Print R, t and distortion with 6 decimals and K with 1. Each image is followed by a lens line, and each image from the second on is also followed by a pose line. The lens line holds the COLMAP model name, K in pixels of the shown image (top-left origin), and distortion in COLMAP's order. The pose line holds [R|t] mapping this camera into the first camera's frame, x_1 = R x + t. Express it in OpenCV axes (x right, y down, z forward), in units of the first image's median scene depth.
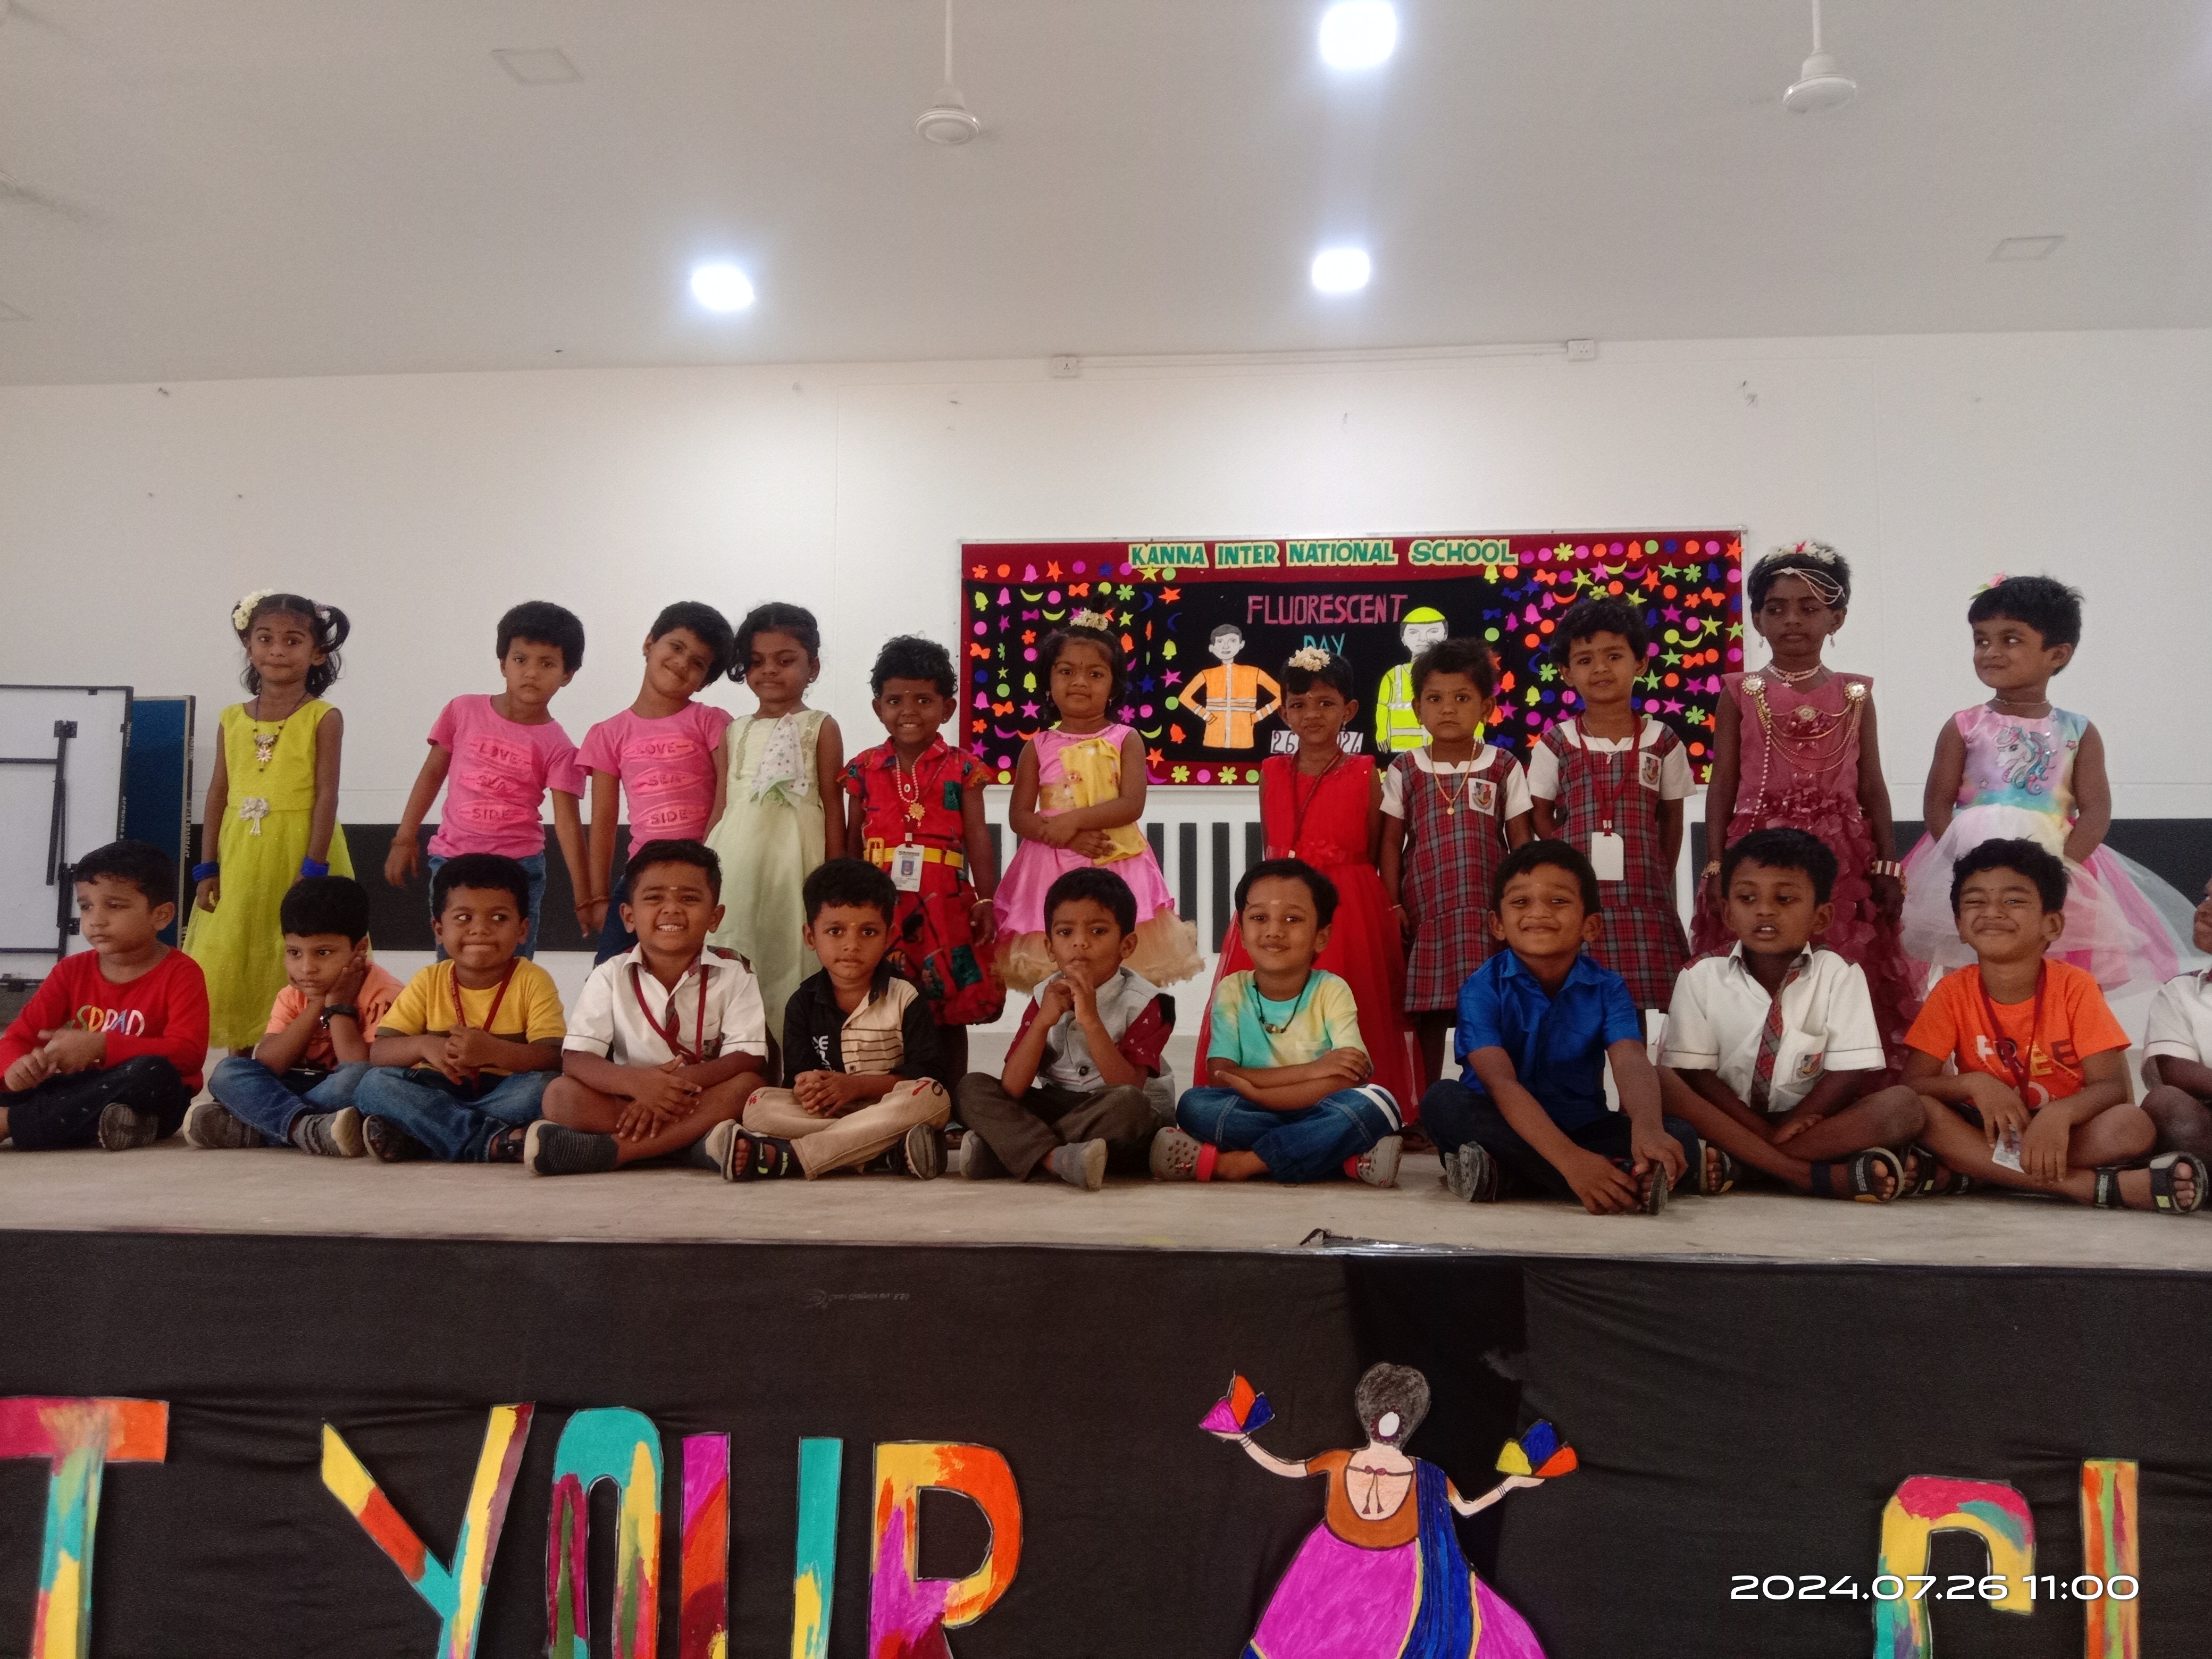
lens RADIAL K [[1861.1, 0, 1075.3], [0, 1861.1, 832.1], [0, 0, 1]] dist [0.053006, -0.127155]
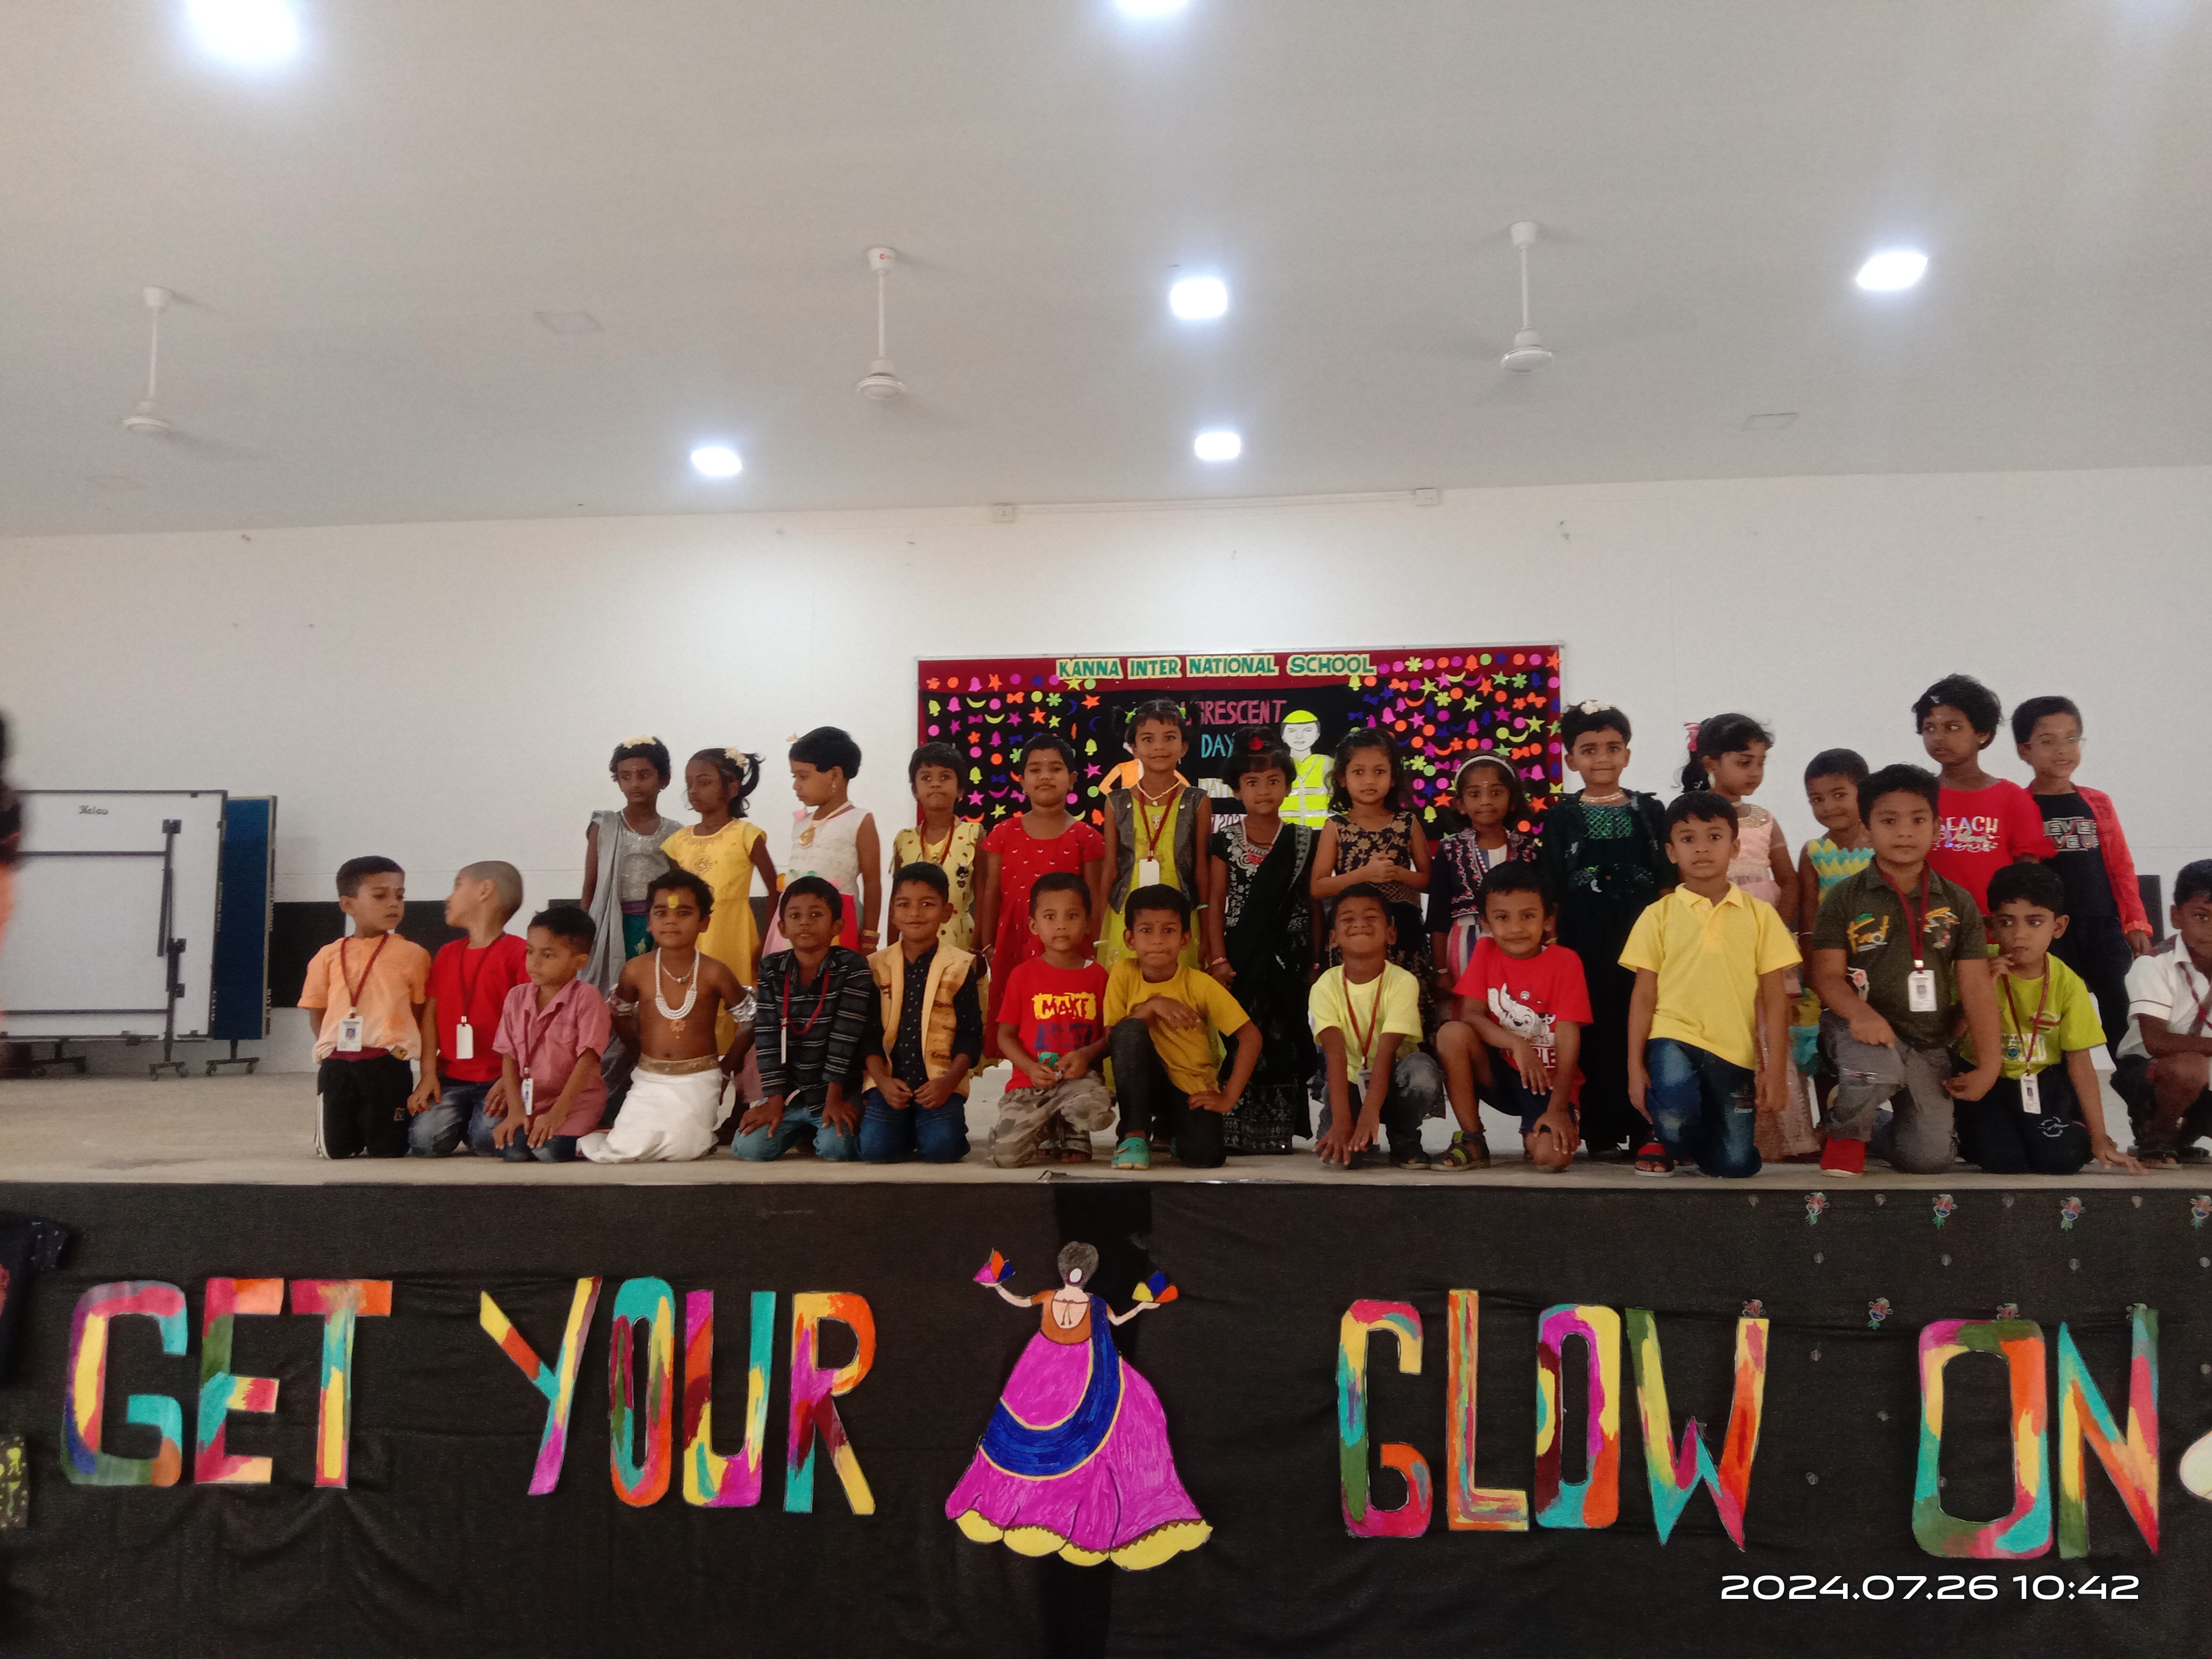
lens RADIAL K [[1861.1, 0, 1077.7], [0, 1861.1, 818.2], [0, 0, 1]] dist [0.053006, -0.127155]
pose [[0.999912, -0.013159, -0.001452, 0.105506], [0.013112, 0.999510, -0.028412, -0.044682], [0.001825, 0.028390, 0.999595, -0.486437]]
